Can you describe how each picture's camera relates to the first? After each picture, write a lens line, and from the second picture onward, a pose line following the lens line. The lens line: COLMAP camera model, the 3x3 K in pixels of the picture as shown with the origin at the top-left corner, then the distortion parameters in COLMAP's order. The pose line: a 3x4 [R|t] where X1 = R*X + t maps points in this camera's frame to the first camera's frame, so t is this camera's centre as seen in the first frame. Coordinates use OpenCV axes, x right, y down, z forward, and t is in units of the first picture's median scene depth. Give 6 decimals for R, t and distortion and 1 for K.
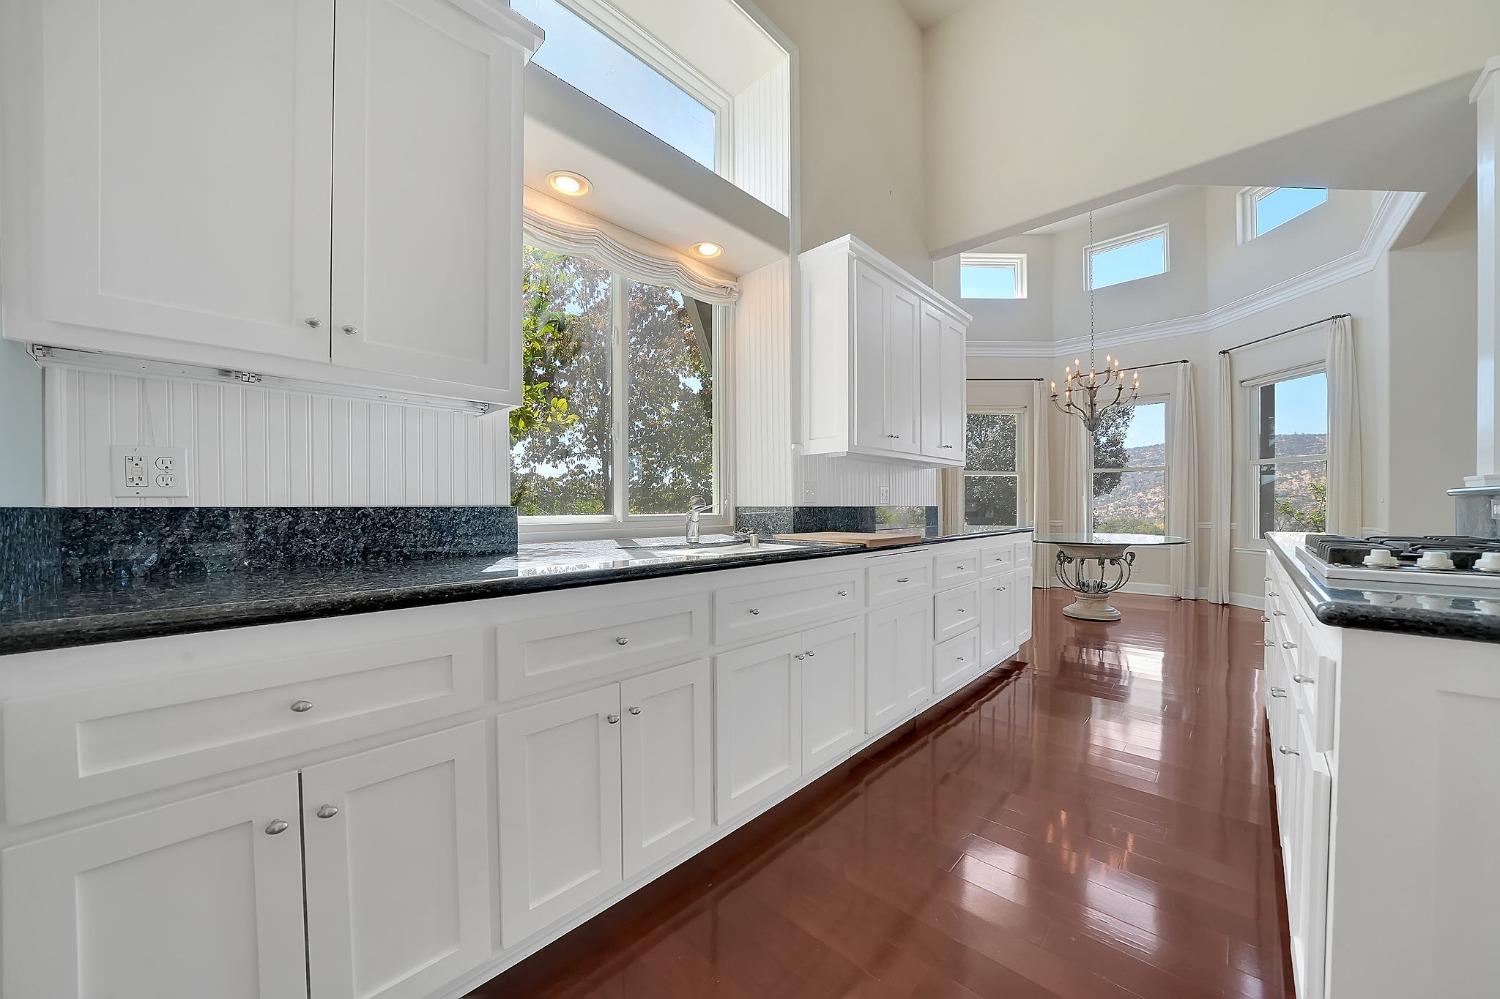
lens RADIAL K [[532.2, 0, 758.0], [0, 532.2, 507.2], [0, 0, 1]] dist [-0.018656, 0.002102]
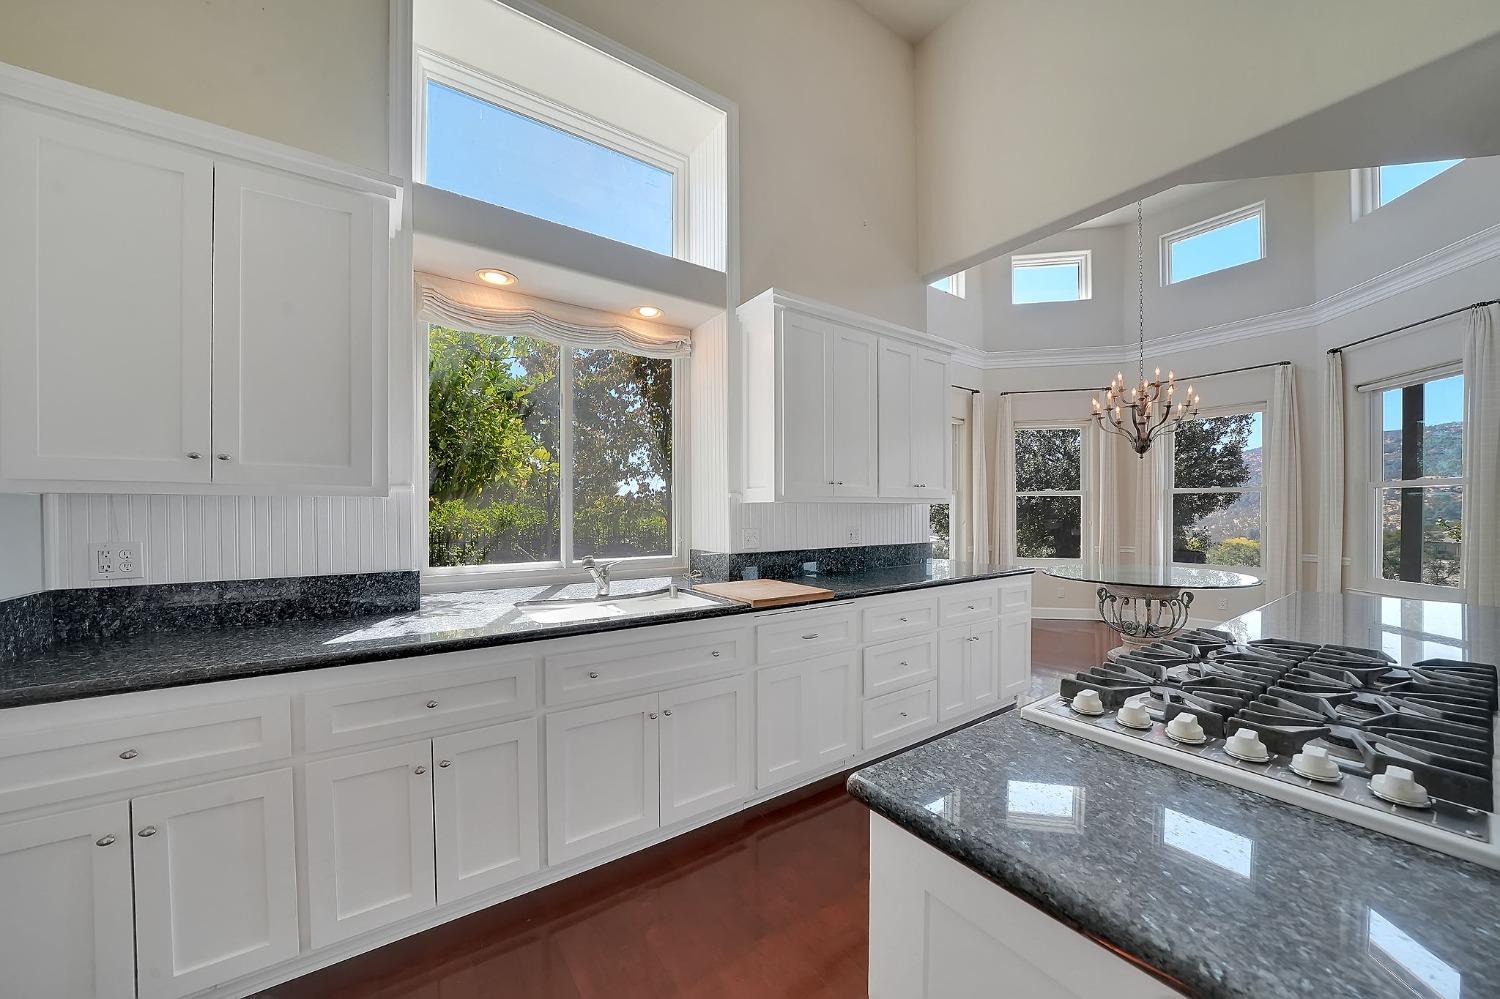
lens RADIAL K [[532.2, 0, 742.8], [0, 532.2, 513.6], [0, 0, 1]] dist [-0.018656, 0.002102]
pose [[0.977528, 0.002045, -0.210796, 0.308309], [-0.001657, 0.999997, 0.002016, -0.081080], [0.210799, -0.001621, 0.977528, -0.001117]]
